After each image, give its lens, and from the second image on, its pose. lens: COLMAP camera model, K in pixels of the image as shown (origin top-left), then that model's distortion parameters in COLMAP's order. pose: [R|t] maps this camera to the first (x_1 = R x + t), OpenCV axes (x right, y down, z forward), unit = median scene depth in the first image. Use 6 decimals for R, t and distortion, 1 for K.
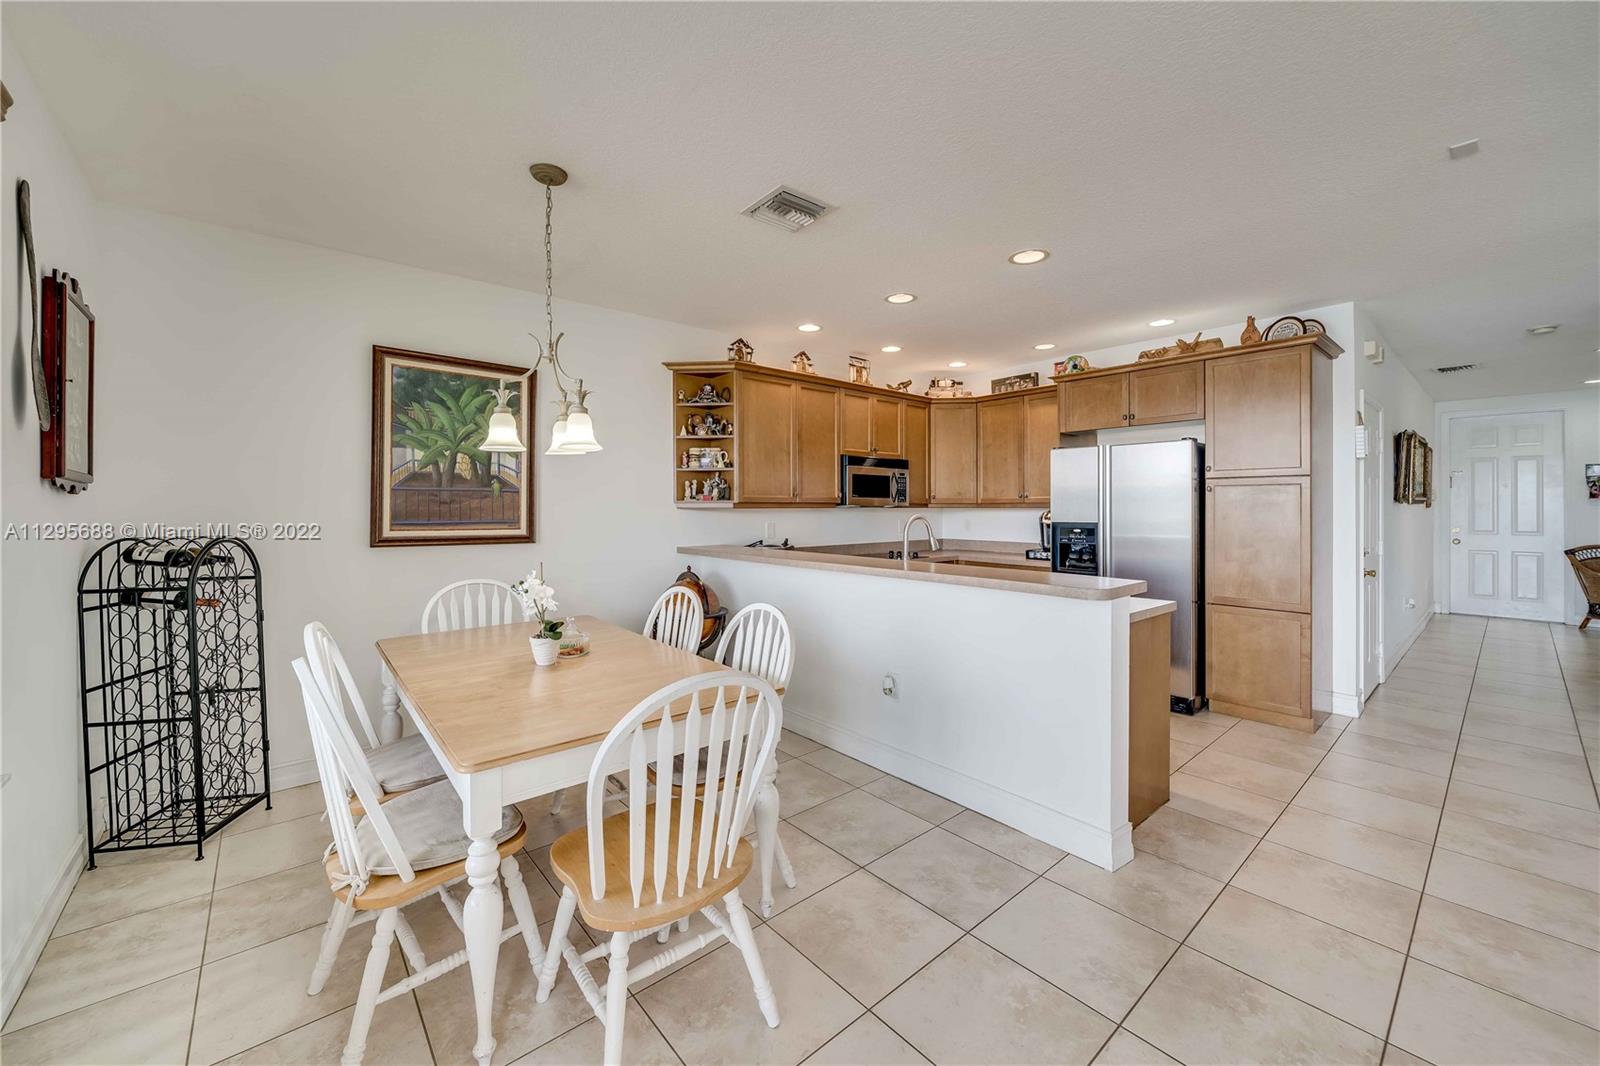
lens RADIAL K [[612.7, 0, 792.4], [0, 612.7, 506.1], [0, 0, 1]] dist [-0.002228, -0.000552]
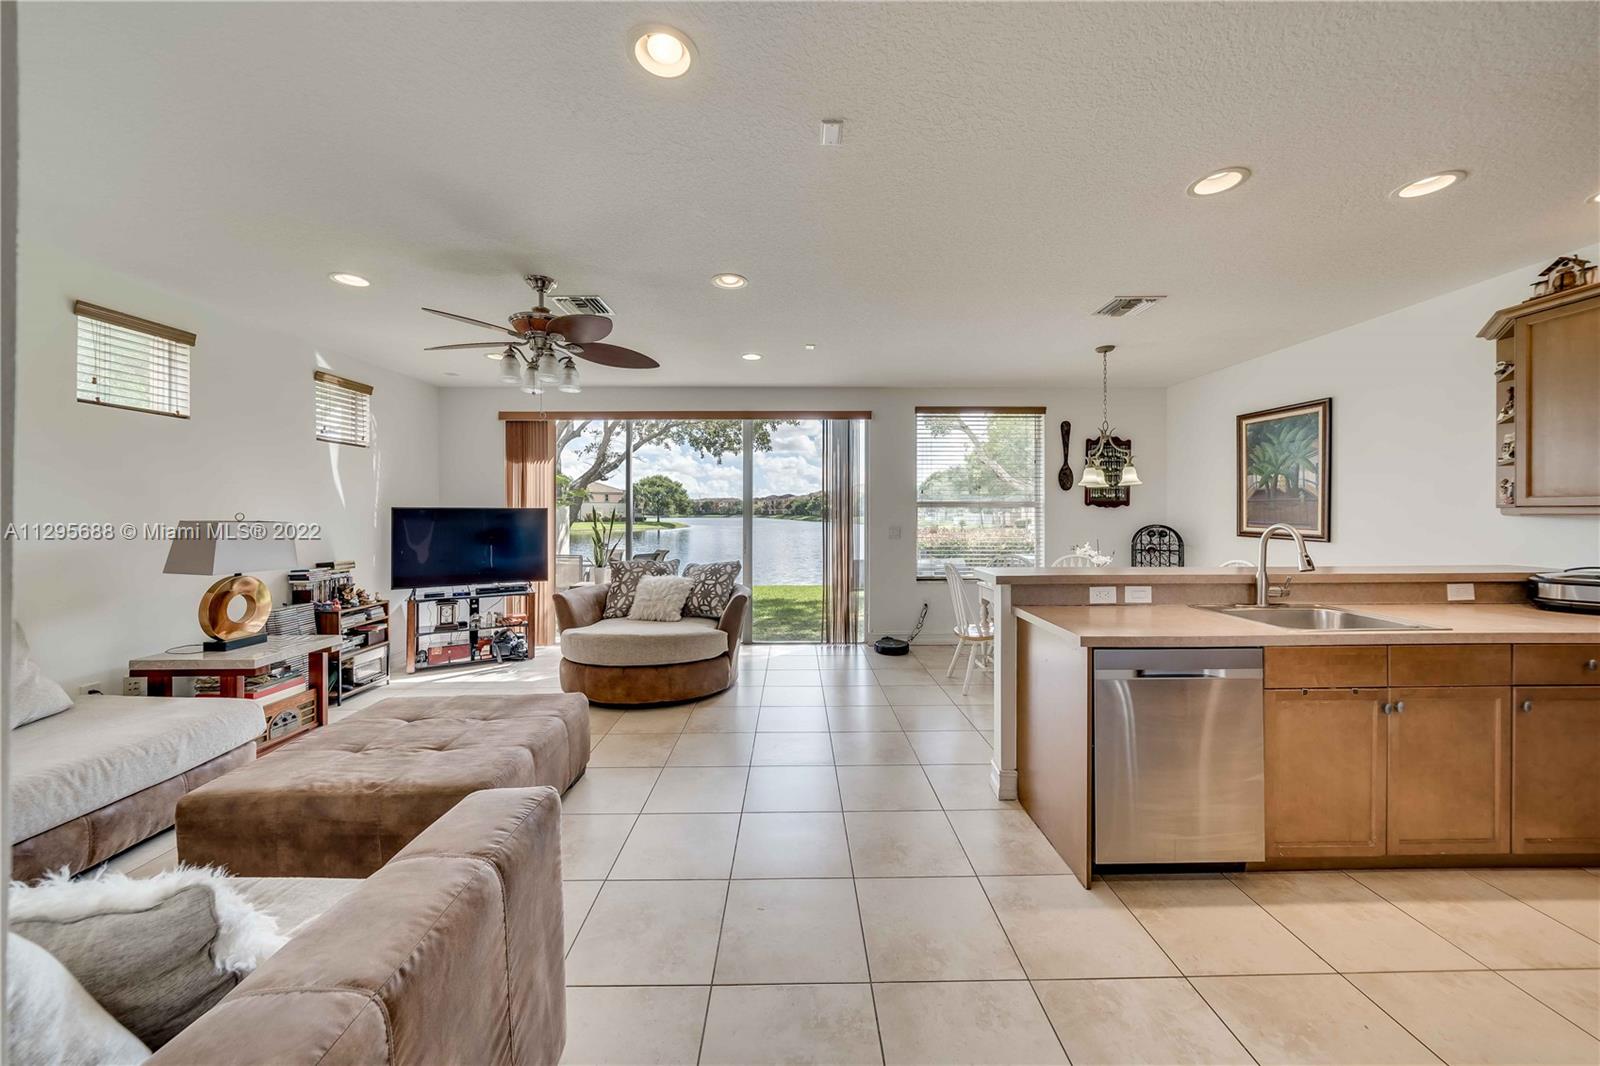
lens RADIAL K [[554.9, 0, 802.0], [0, 554.9, 513.1], [0, 0, 1]] dist [-0.006841, 0.000425]
pose [[-0.638316, 0.004841, -0.769759, 0.912173], [0.004376, 0.999987, 0.002660, -0.003765], [0.769762, -0.001670, -0.638329, 0.764708]]
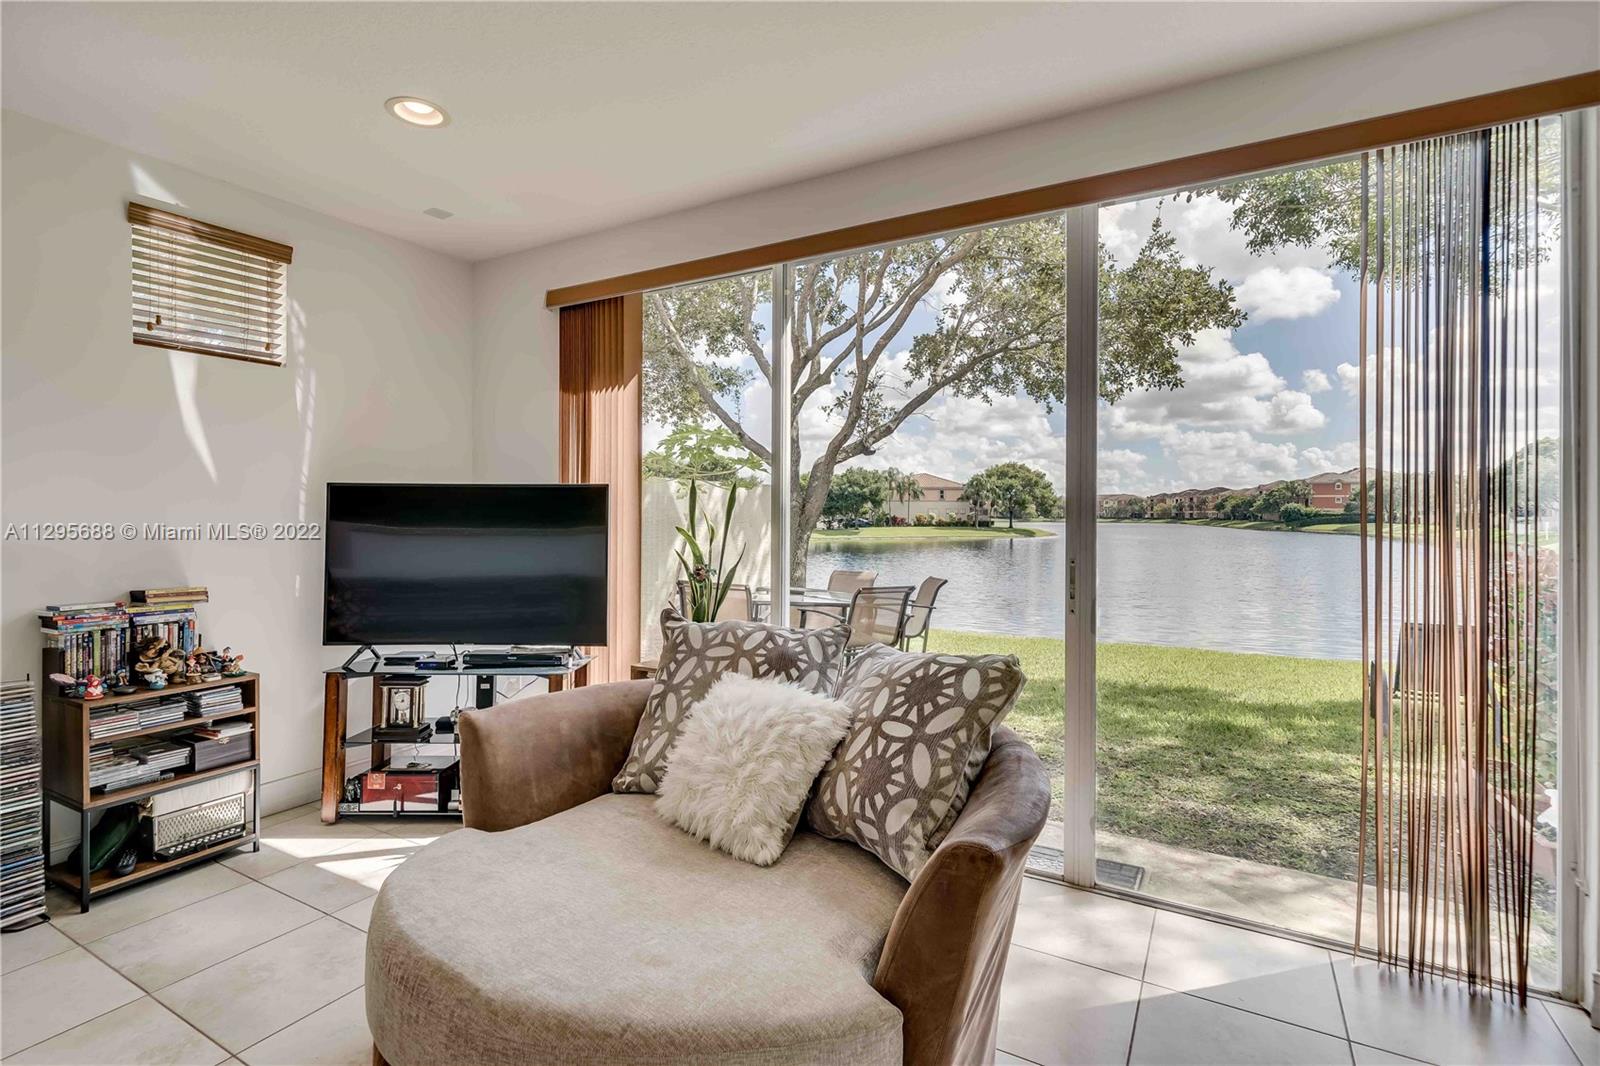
lens RADIAL K [[749.0, 0, 801.3], [0, 749.0, 513.9], [0, 0, 1]] dist [-0.001488, 0.001562]
pose [[-0.941077, -0.000154, -0.338192, 0.388448], [0.000354, 0.999999, -0.001439, 0.016582], [0.338192, -0.001474, -0.941076, 0.306381]]
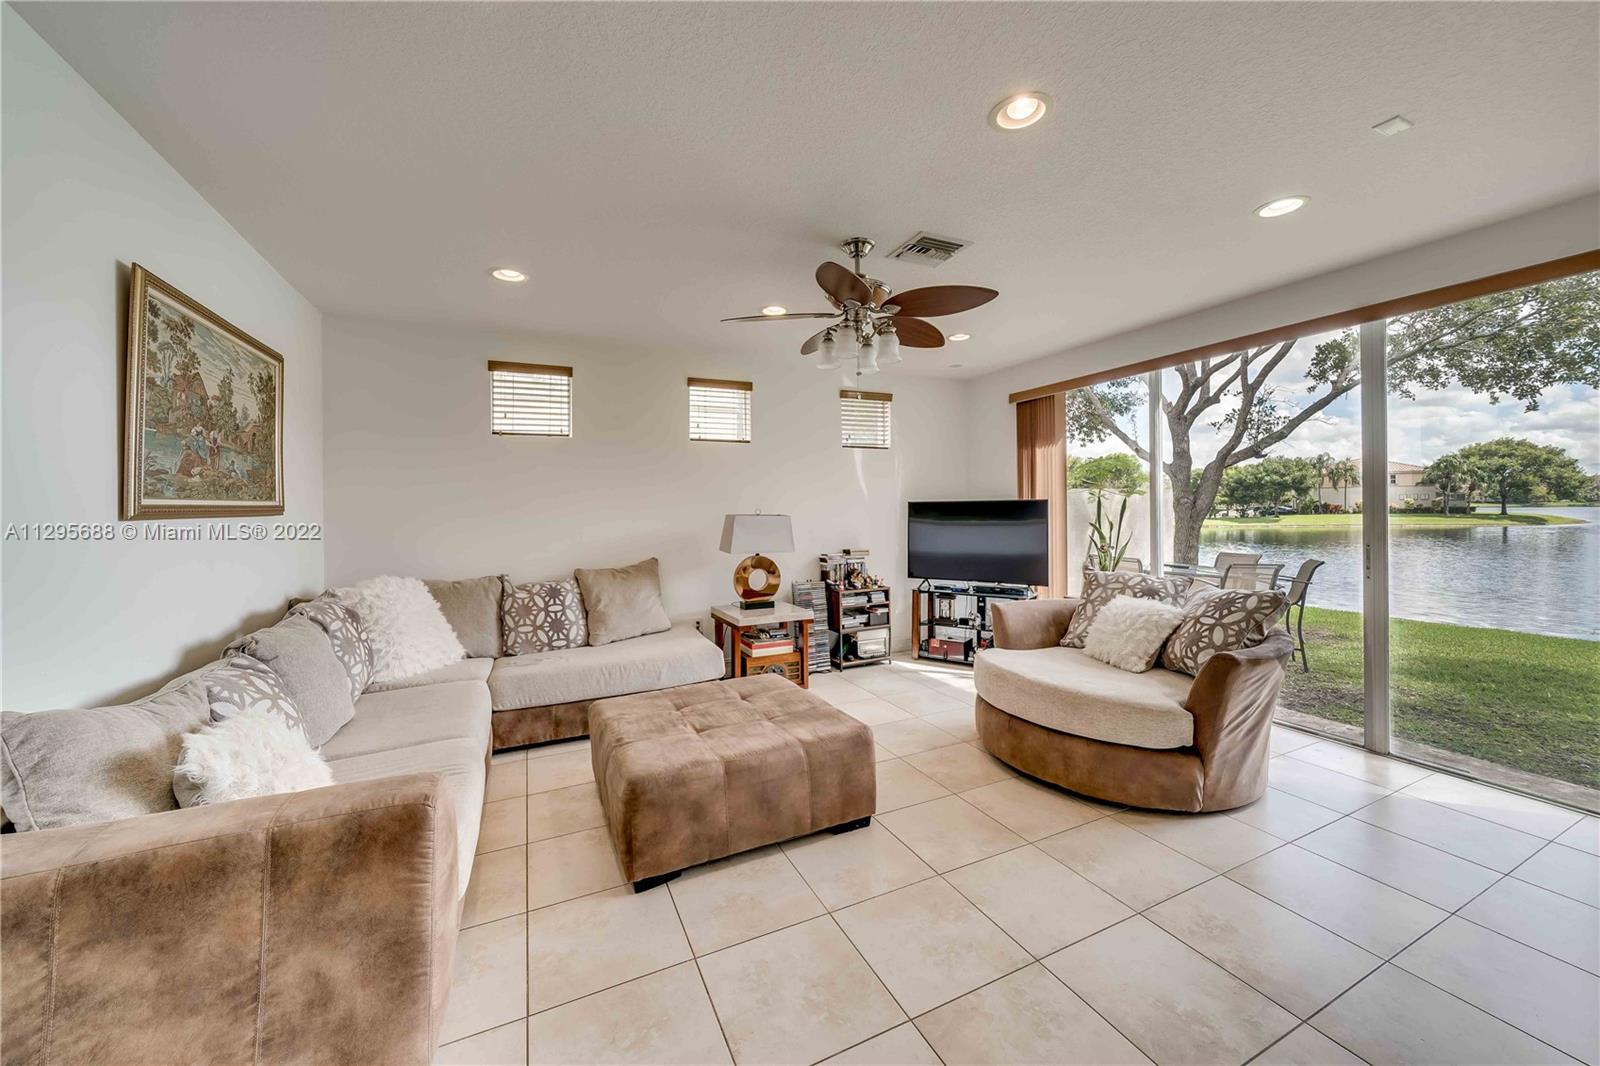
lens RADIAL K [[585.2, 0, 802.8], [0, 585.2, 506.2], [0, 0, 1]] dist [-0.000698, -0.000897]
pose [[-0.964609, 0.016766, 0.263153, 0.471130], [0.015713, 0.999858, -0.006104, -0.002223], [-0.263218, -0.001753, -0.964735, 0.708135]]
